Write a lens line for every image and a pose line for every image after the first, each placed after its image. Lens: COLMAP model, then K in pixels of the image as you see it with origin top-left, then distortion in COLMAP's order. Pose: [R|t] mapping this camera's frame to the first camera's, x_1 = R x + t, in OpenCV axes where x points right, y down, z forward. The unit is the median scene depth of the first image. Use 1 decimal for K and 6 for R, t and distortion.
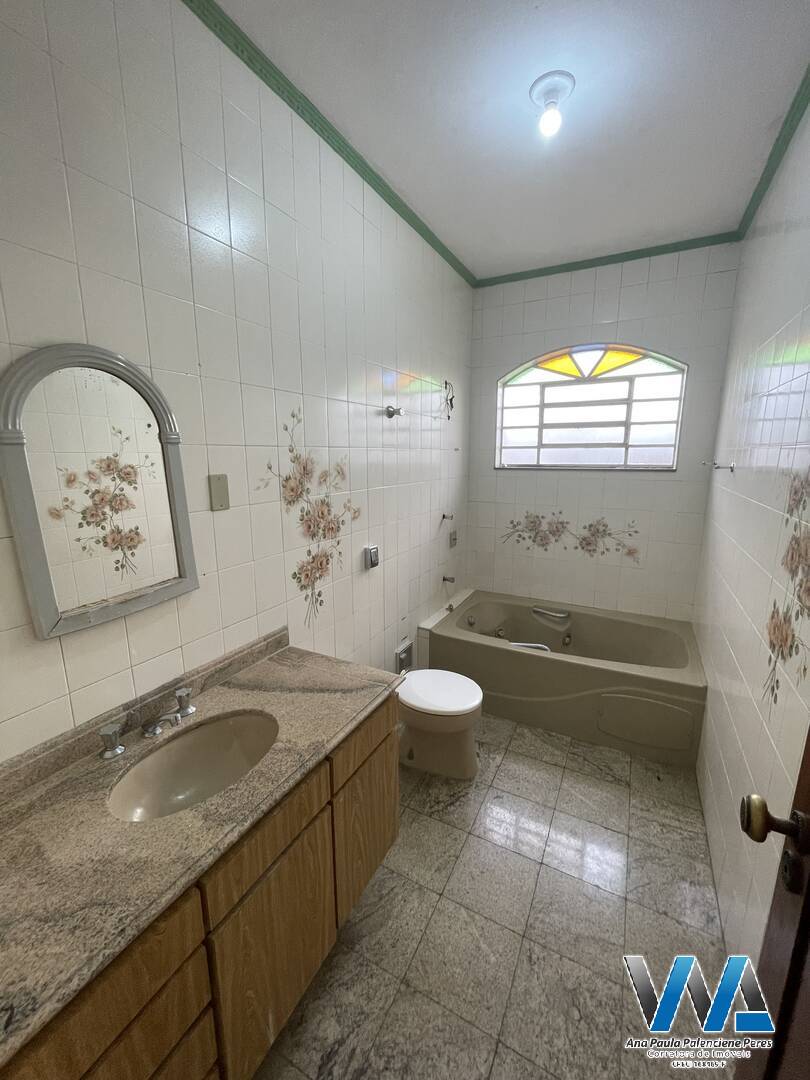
lens RADIAL K [[437.5, 0, 400.6], [0, 437.5, 539.3], [0, 0, 1]] dist [-0.001393, -0.000691]
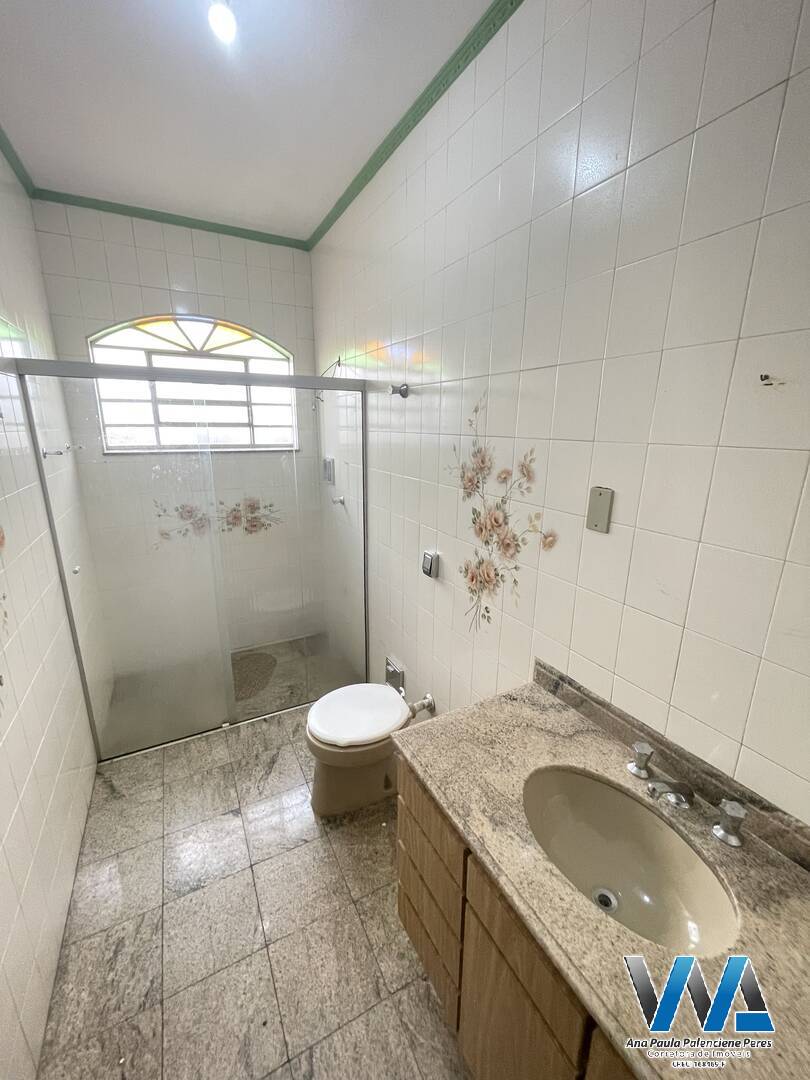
lens RADIAL K [[437.5, 0, 413.0], [0, 437.5, 543.1], [0, 0, 1]] dist [-0.001393, -0.000691]
pose [[0.570759, -0.195160, 0.797588, -0.143396], [0.150386, 0.979760, 0.132118, -0.023249], [-0.807229, 0.044539, 0.588556, 0.103055]]
